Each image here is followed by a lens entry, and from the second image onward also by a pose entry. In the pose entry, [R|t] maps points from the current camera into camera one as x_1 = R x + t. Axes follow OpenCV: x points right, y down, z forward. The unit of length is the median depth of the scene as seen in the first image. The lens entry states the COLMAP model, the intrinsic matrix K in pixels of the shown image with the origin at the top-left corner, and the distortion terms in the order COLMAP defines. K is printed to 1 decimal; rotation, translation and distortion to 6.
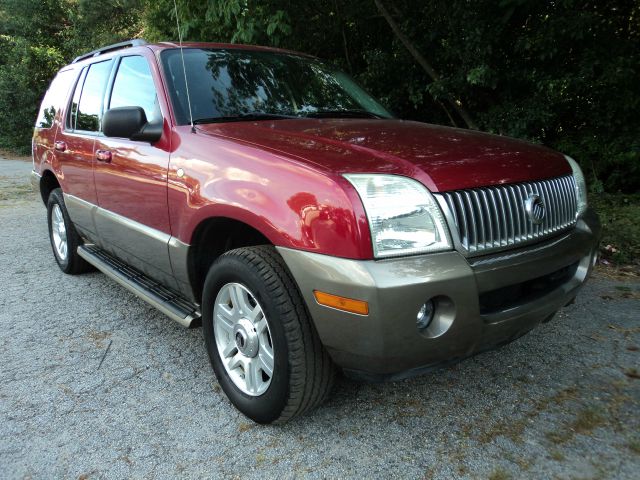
lens RADIAL K [[511.5, 0, 322.7], [0, 511.5, 242.2], [0, 0, 1]] dist [-0.014430, -0.002049]
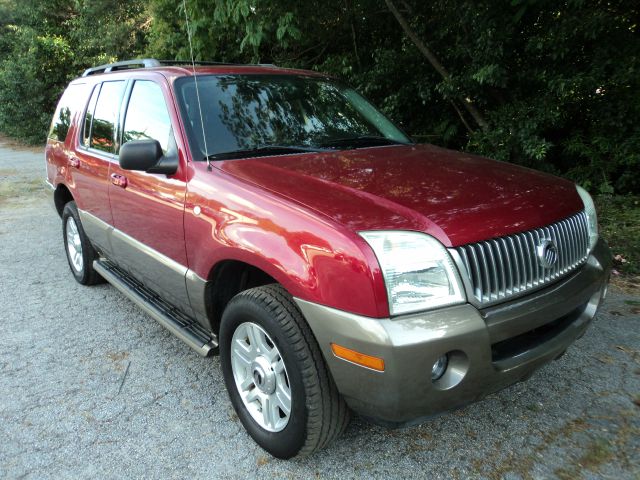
lens RADIAL K [[511.5, 0, 322.7], [0, 511.5, 242.2], [0, 0, 1]] dist [-0.014430, -0.002049]
pose [[0.999905, -0.001780, -0.013691, -0.013767], [0.002221, 0.999476, 0.032278, -0.100518], [0.013626, -0.032305, 0.999385, -0.017751]]
